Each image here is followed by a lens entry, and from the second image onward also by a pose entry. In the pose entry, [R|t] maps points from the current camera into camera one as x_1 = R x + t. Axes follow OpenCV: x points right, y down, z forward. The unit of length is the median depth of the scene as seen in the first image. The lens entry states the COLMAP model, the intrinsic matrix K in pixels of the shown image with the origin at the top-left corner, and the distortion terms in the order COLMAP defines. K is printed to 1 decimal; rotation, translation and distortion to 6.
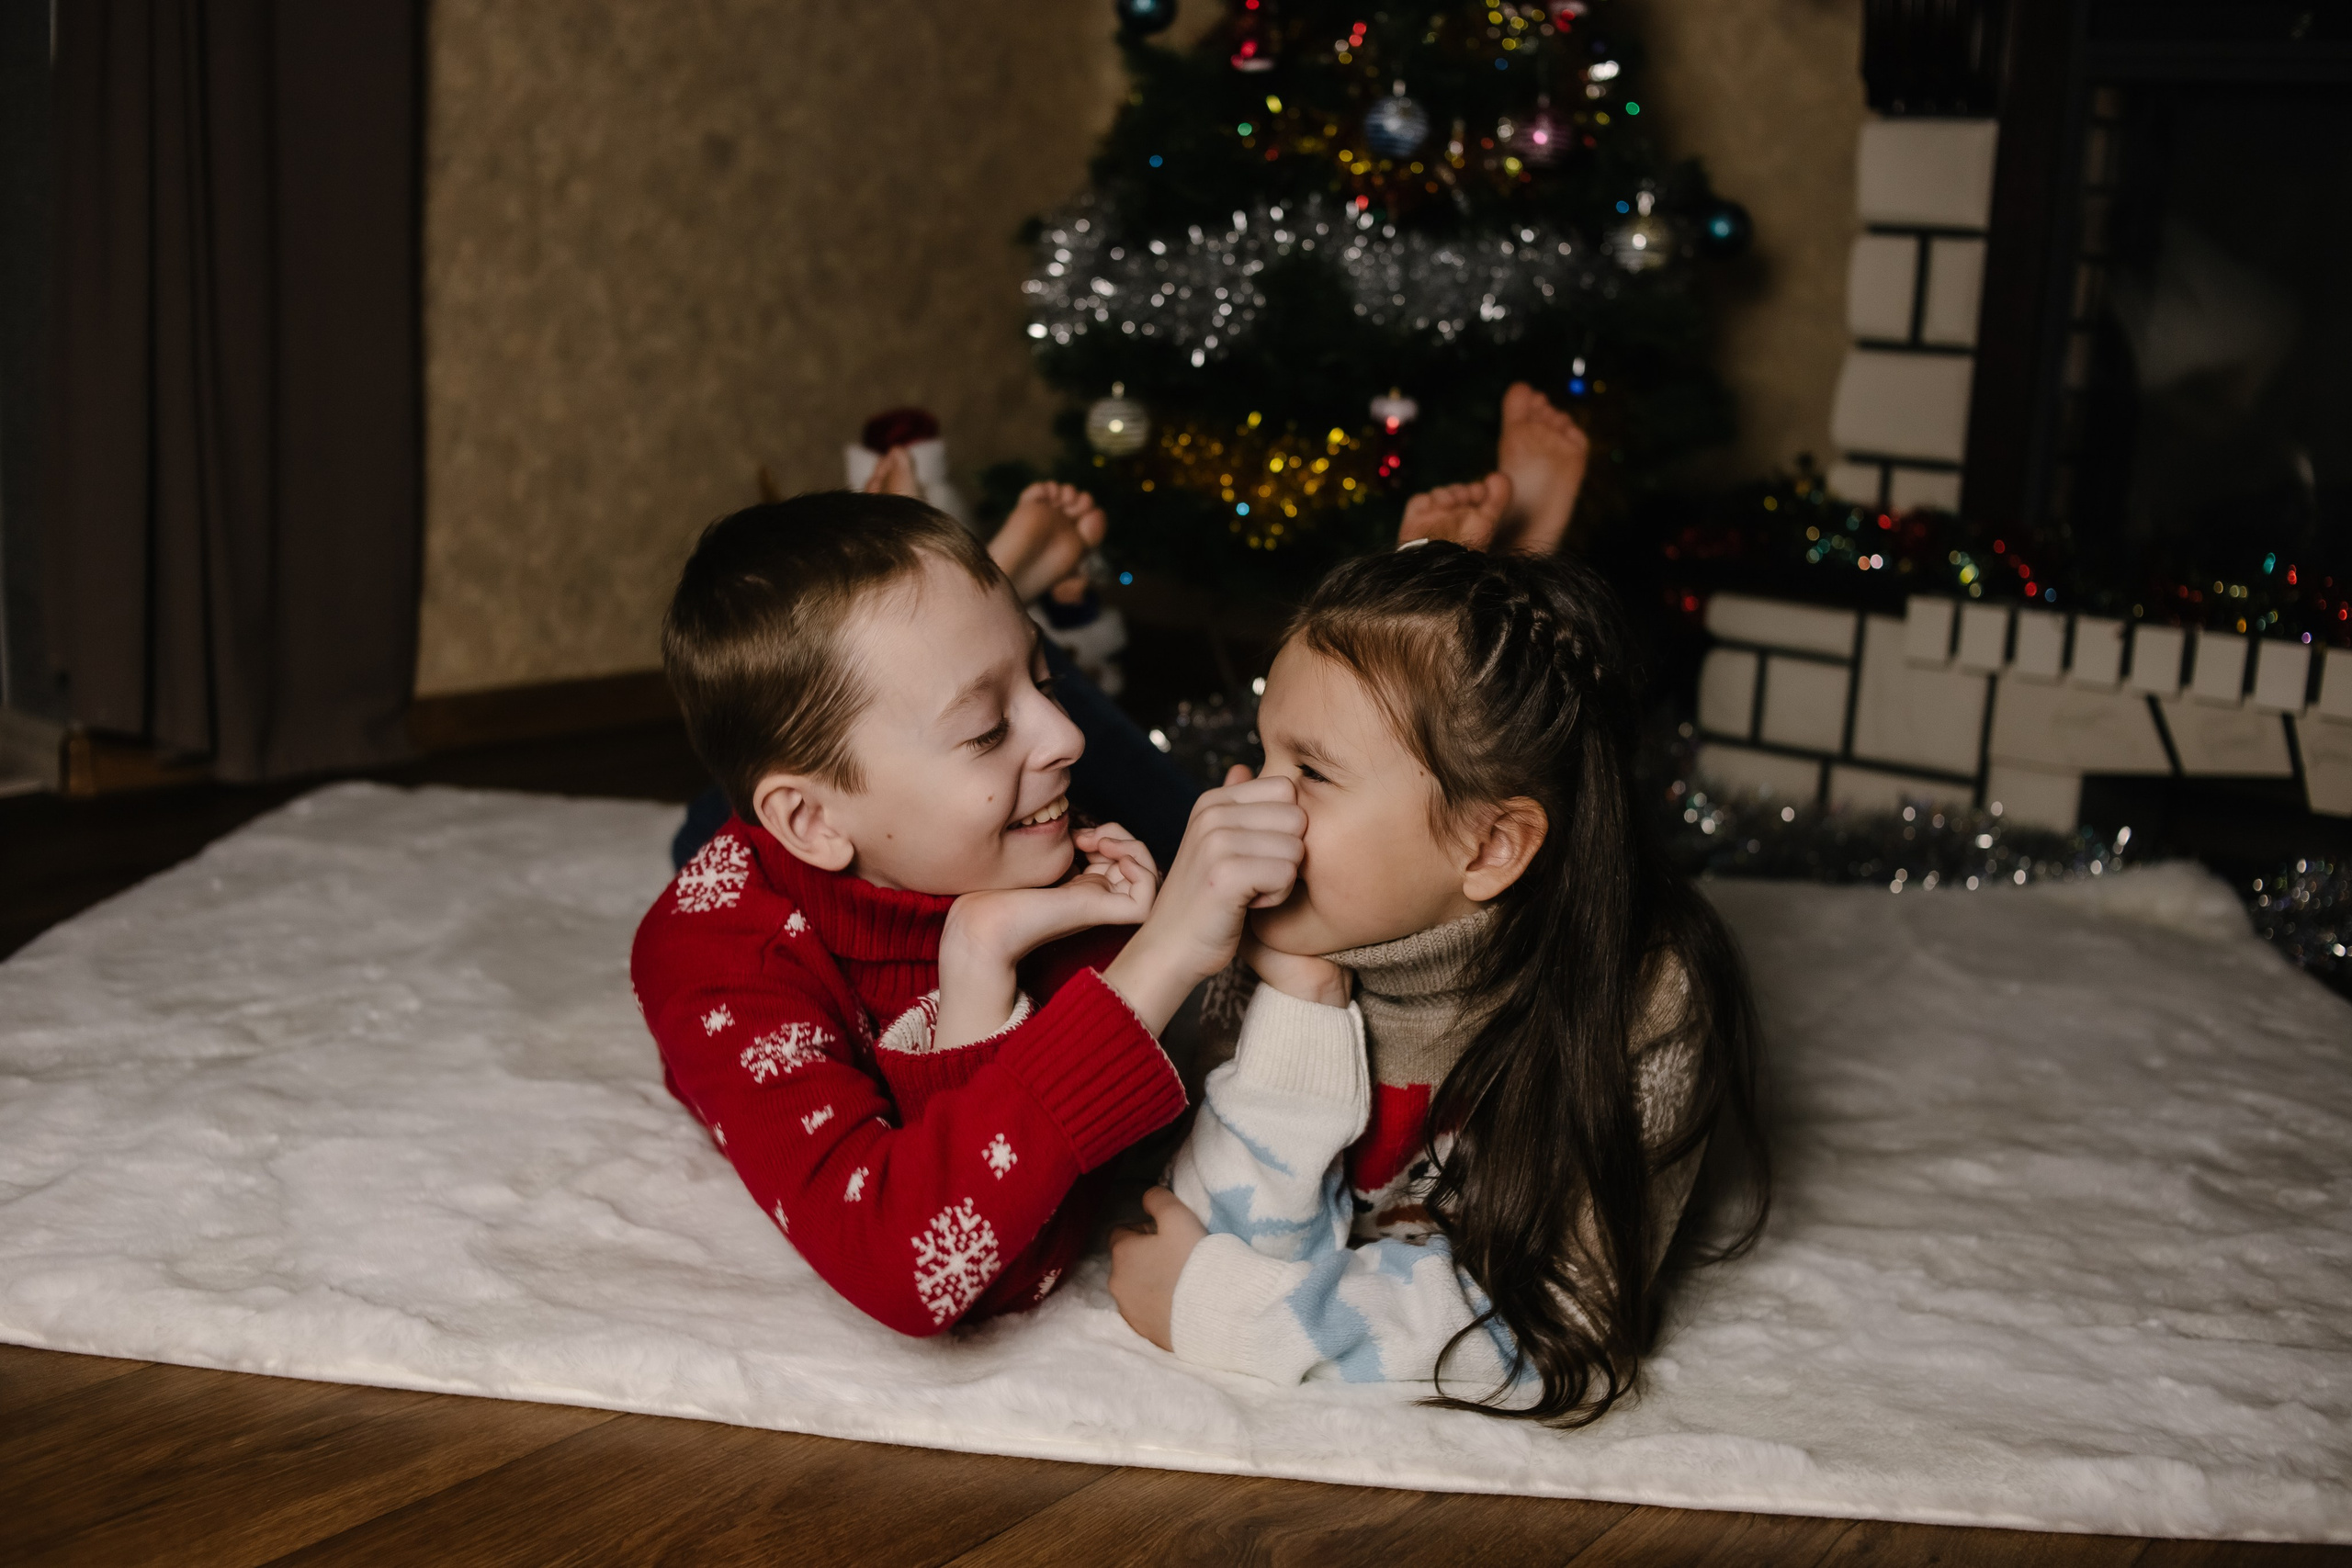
lens RADIAL K [[2329.9, 0, 1172.5], [0, 2329.9, 786.1], [0, 0, 1]] dist [-0.106852, 0.000000]
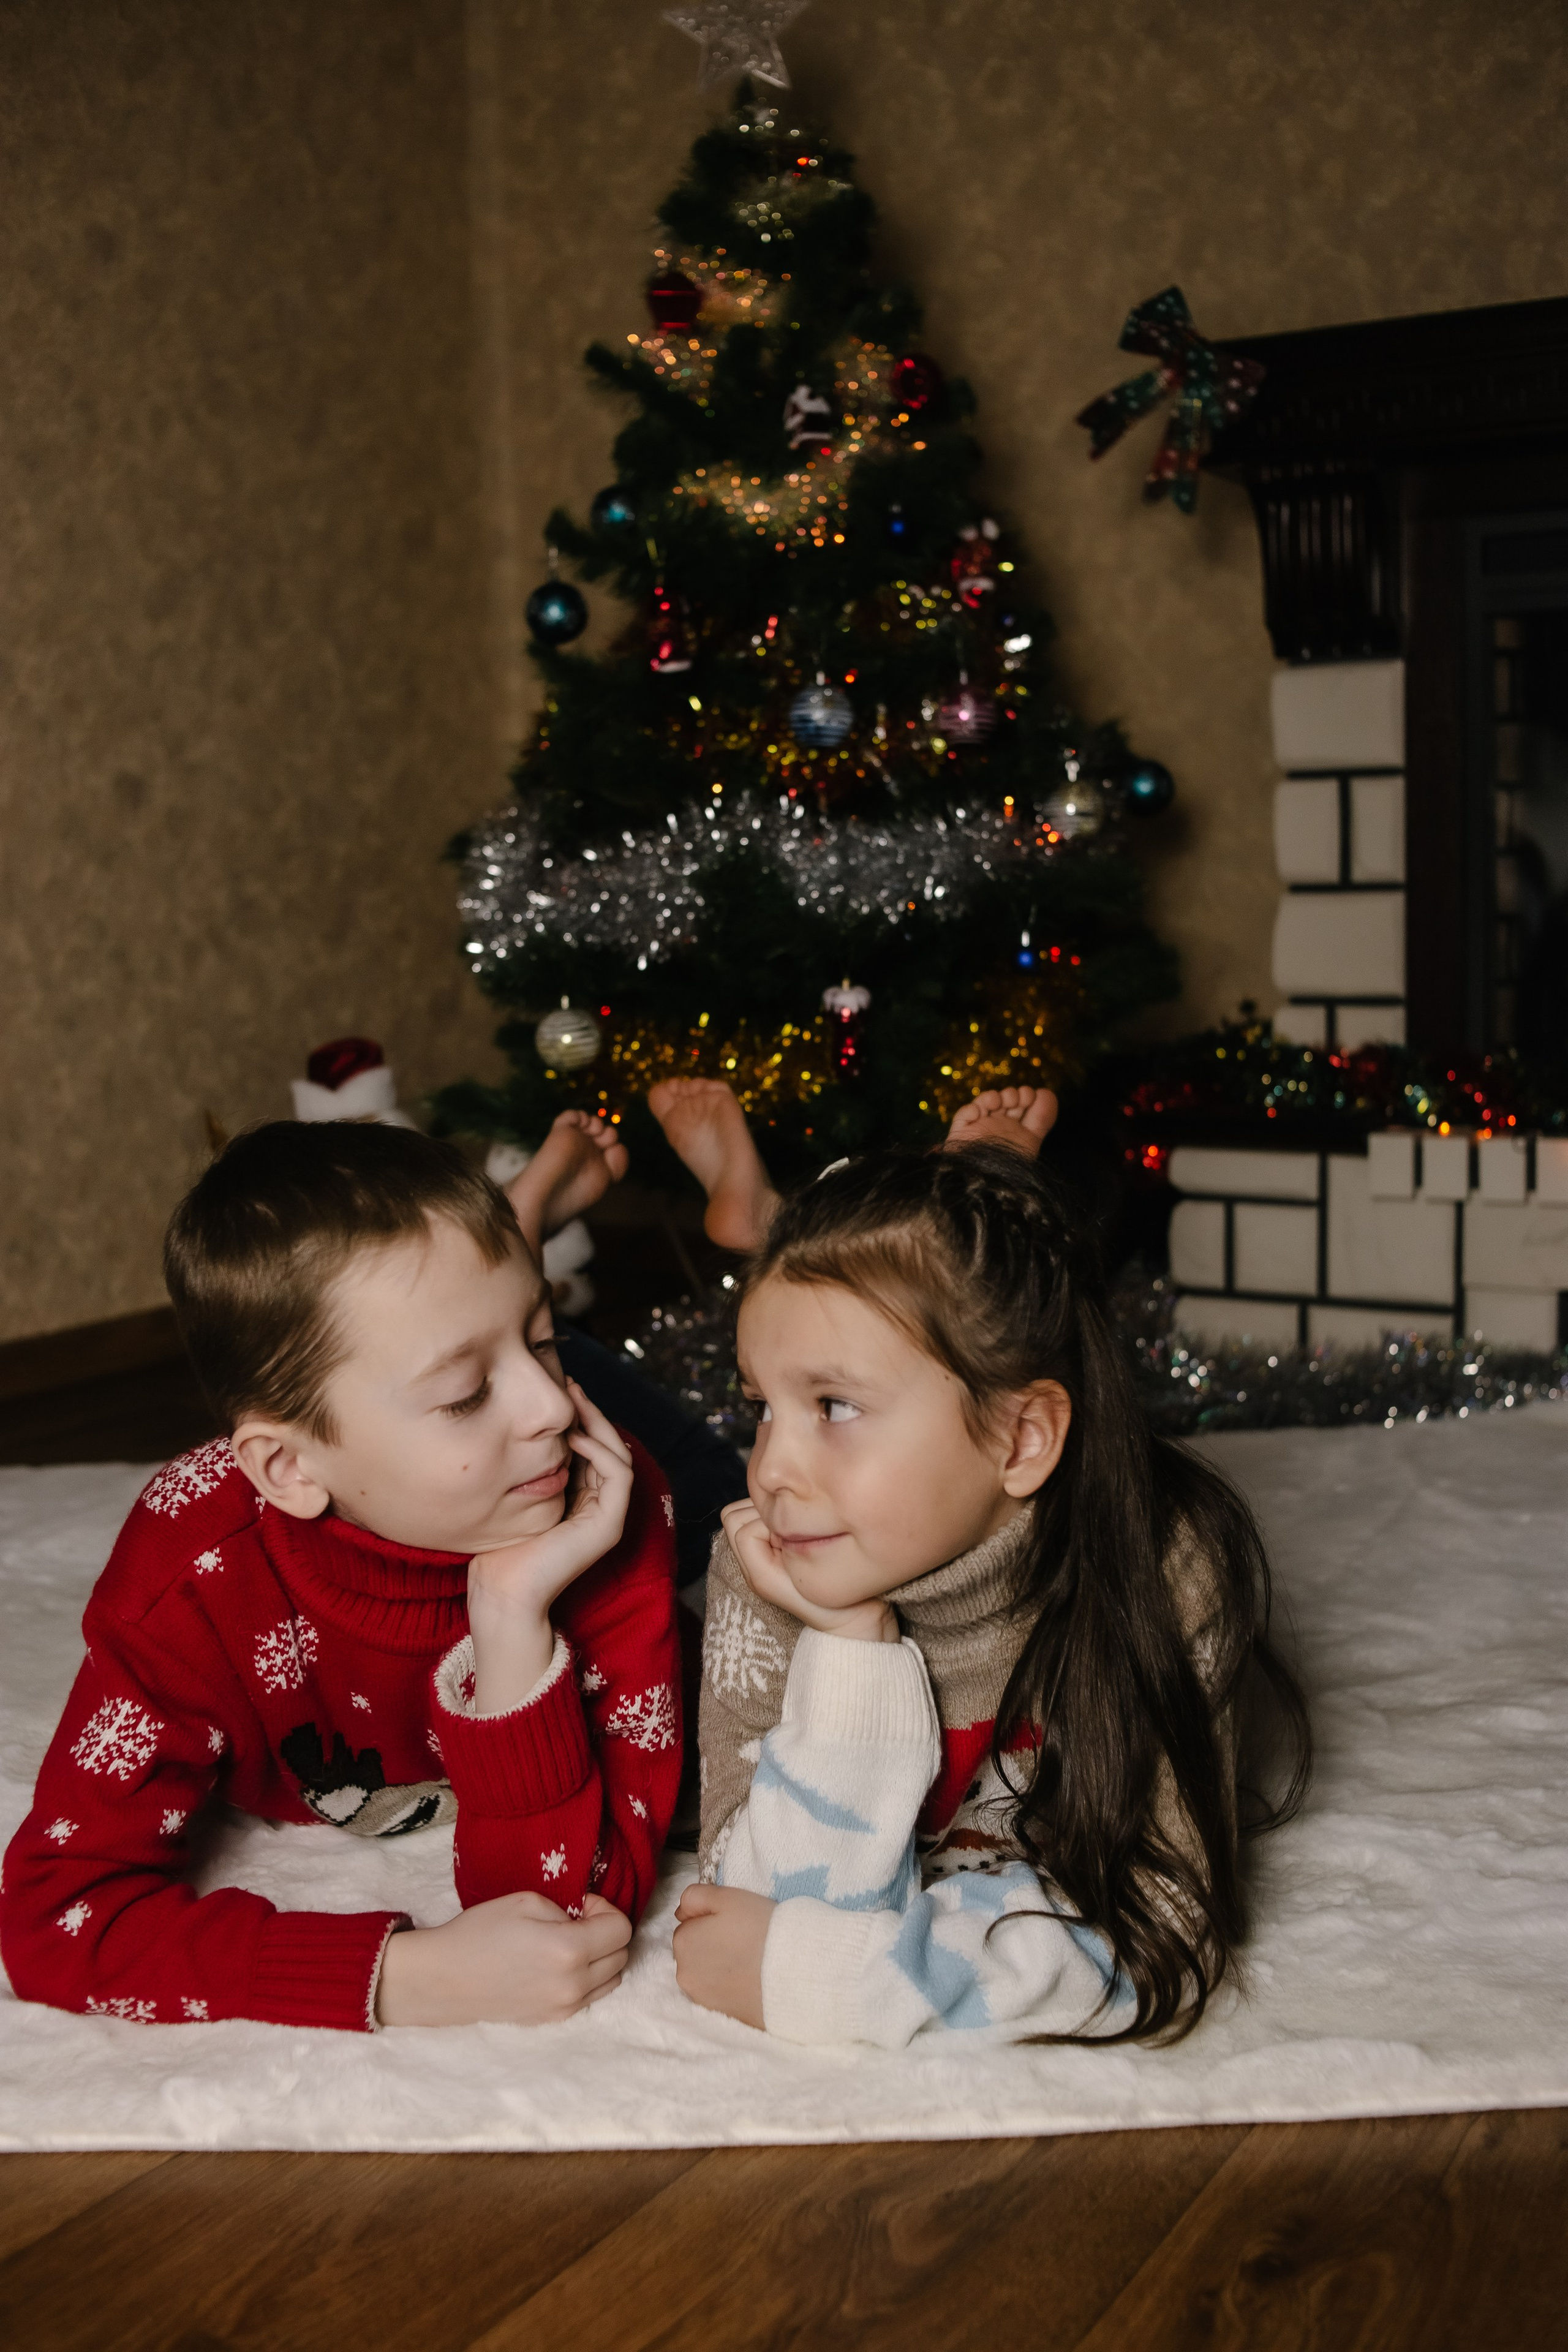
lens RADIAL K [[2330.1, 0, 785.8], [0, 2330.1, 1175.7], [0, 0, 1]] dist [-0.106852, 0.000000]
pose [[0.992532, -0.092284, 0.079769, -0.015328], [0.098188, 0.992445, -0.073570, -0.014723], [-0.072377, 0.080853, 0.994095, 0.015837]]
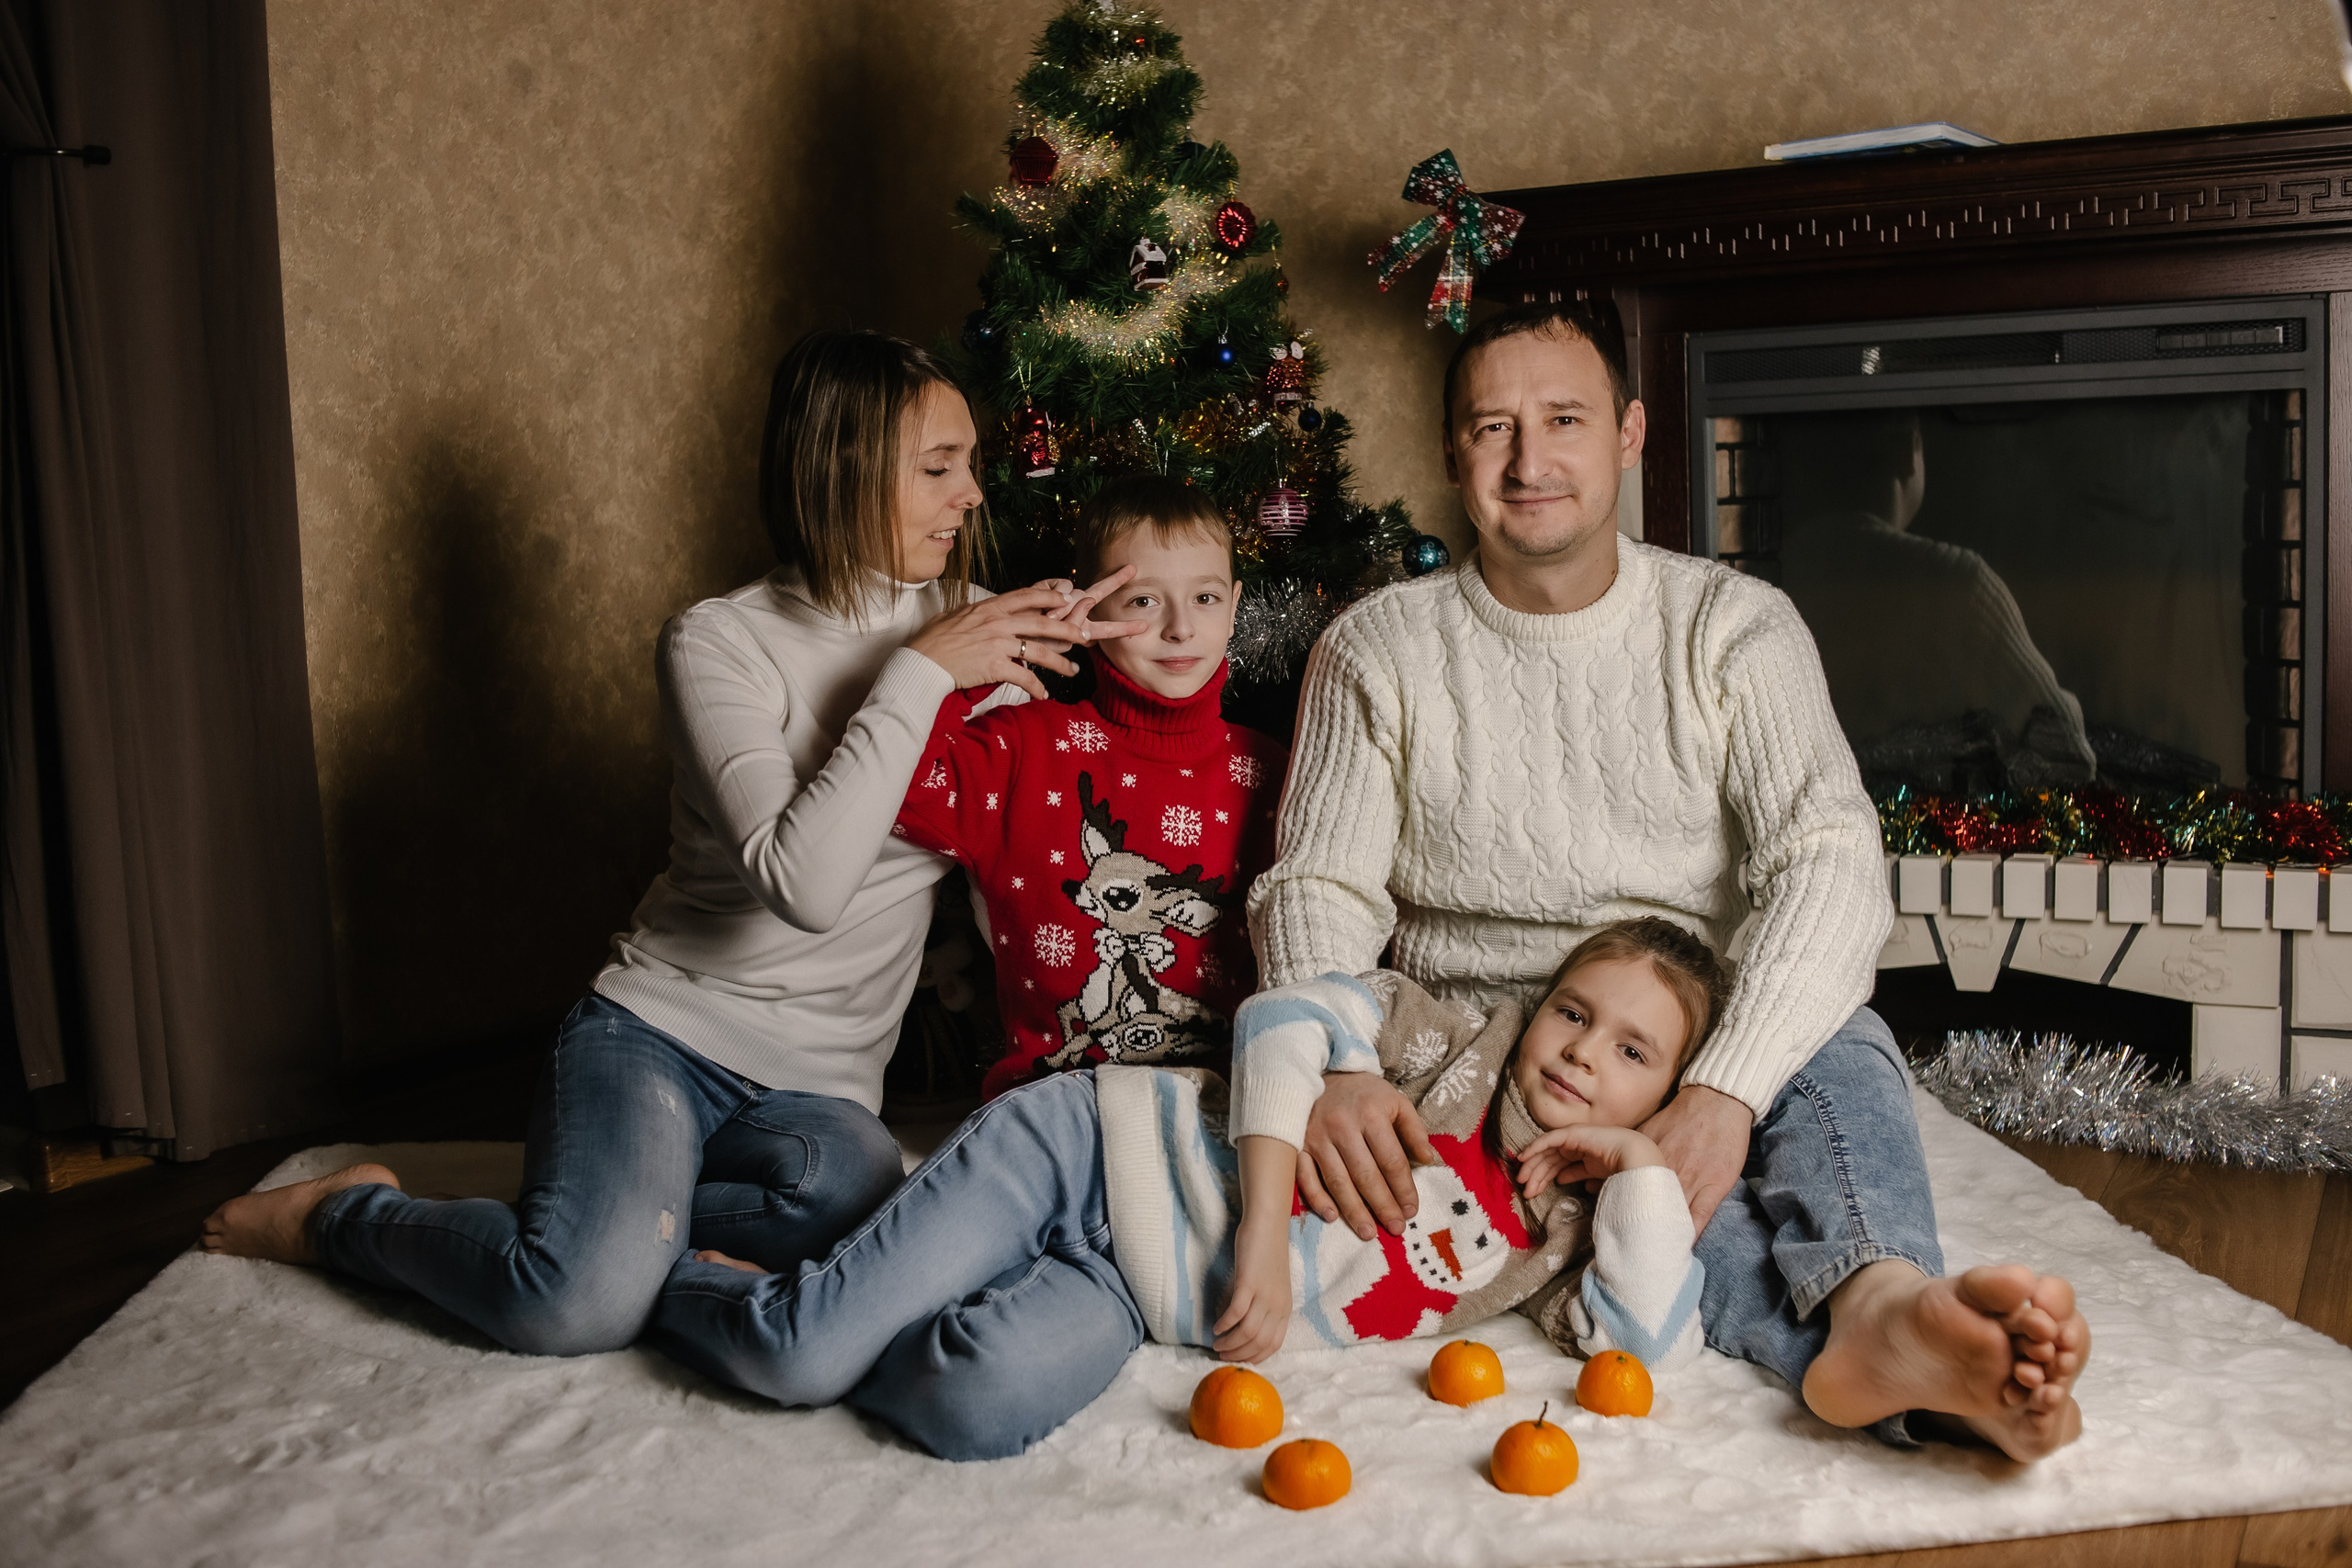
lens RADIAL K [[2329.9, 0, 1164.2], [0, 2329.9, 773.5], [0, 0, 1]] dist [-0.106852, 0.000000]
pose [[0.987314, -0.100346, 0.123053, -0.060237], [0.112171, 0.989303, -0.093259, -0.034758], [-0.112379, 0.105879, 0.988008, -0.180663]]
